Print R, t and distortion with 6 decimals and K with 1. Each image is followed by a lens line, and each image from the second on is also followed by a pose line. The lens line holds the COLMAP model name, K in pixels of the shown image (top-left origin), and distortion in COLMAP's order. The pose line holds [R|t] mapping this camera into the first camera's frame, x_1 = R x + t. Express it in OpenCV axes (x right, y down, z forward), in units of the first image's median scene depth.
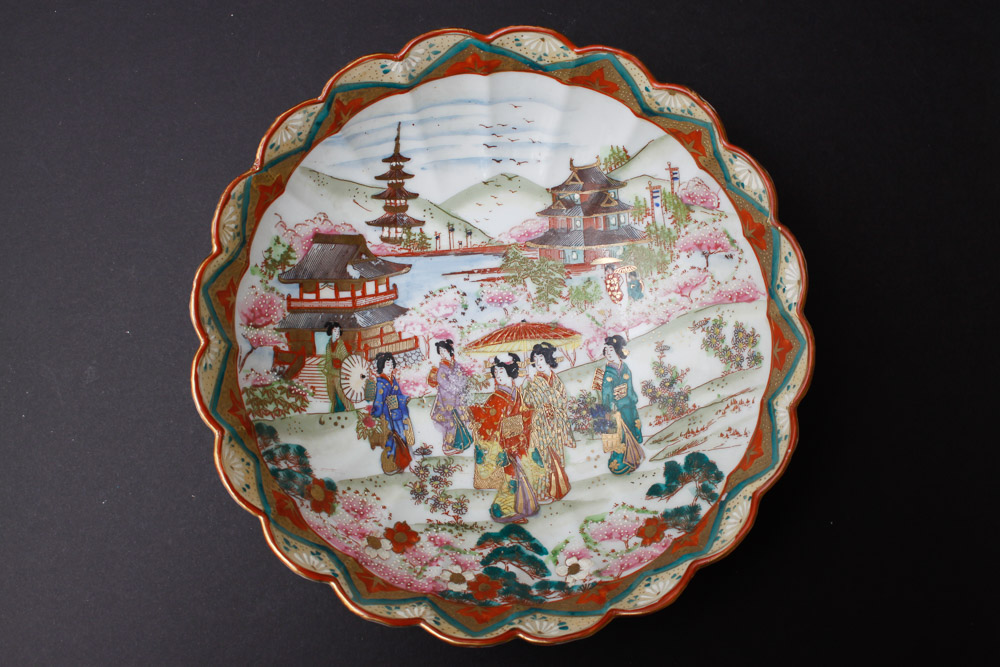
lens RADIAL K [[1122.2, 0, 499.7], [0, 1122.2, 314.8], [0, 0, 1]] dist [-0.102801, 0.001993]
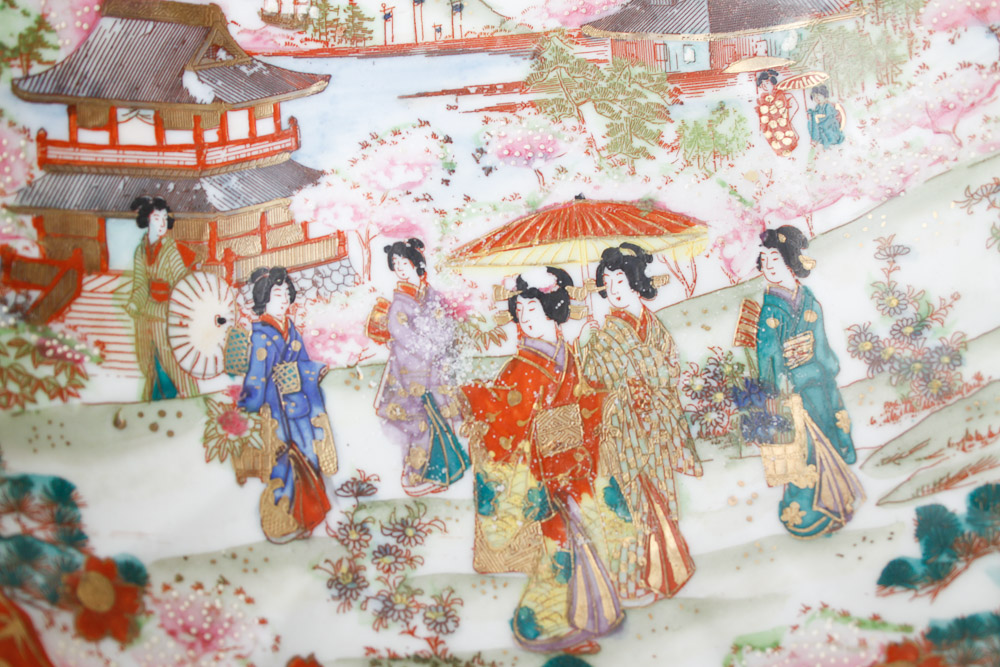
lens RADIAL K [[1266.9, 0, 500.0], [0, 1266.9, 333.5], [0, 0, 1]] dist [-0.057656, 0.007162]
pose [[0.999941, -0.010135, 0.003807, -0.013880], [0.010119, 0.999941, 0.004060, 0.060797], [-0.003848, -0.004021, 0.999985, 0.513271]]
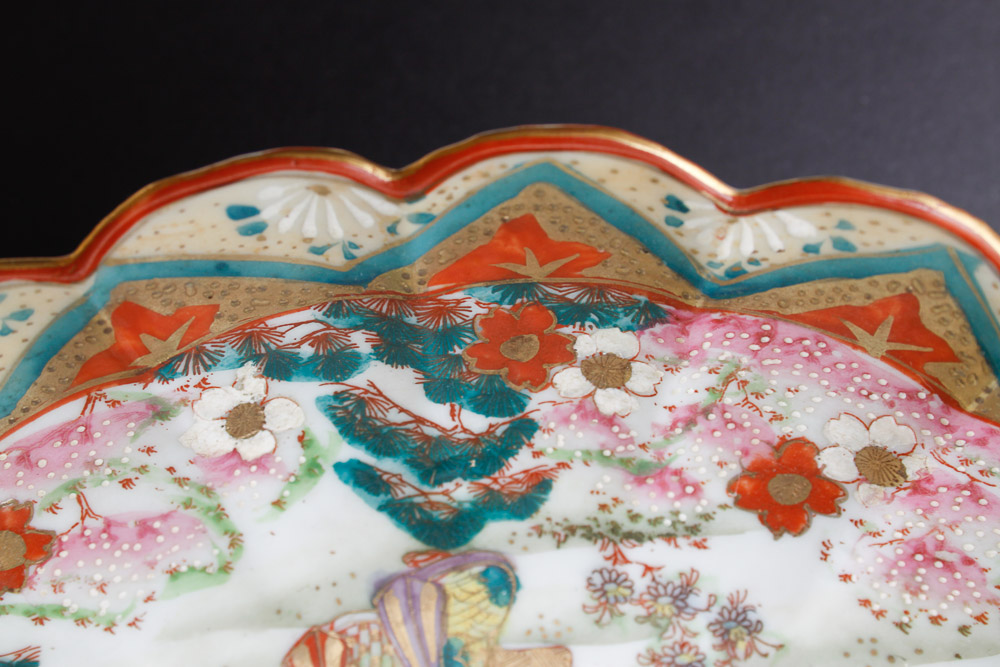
lens RADIAL K [[1266.9, 0, 500.0], [0, 1266.9, 333.5], [0, 0, 1]] dist [-0.057656, 0.007162]
pose [[-0.998386, 0.056668, 0.003676, -0.008781], [-0.052436, -0.944796, 0.323437, 0.124657], [0.021802, 0.322722, 0.946243, 0.621146]]
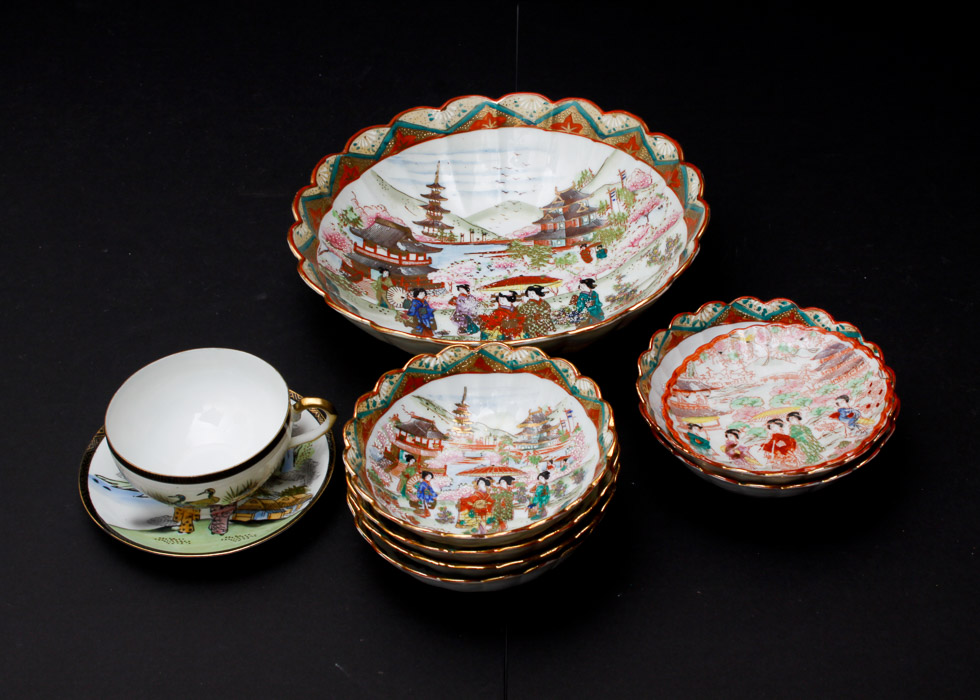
lens RADIAL K [[1580.7, 0, 490.0], [0, 1580.7, 350.0], [0, 0, 1]] dist [-0.039051, -0.016971]
pose [[0.995539, -0.027825, -0.090157, 0.163439], [-0.037220, 0.762227, -0.646239, 1.397795], [0.086702, 0.646712, 0.757791, -0.437889]]
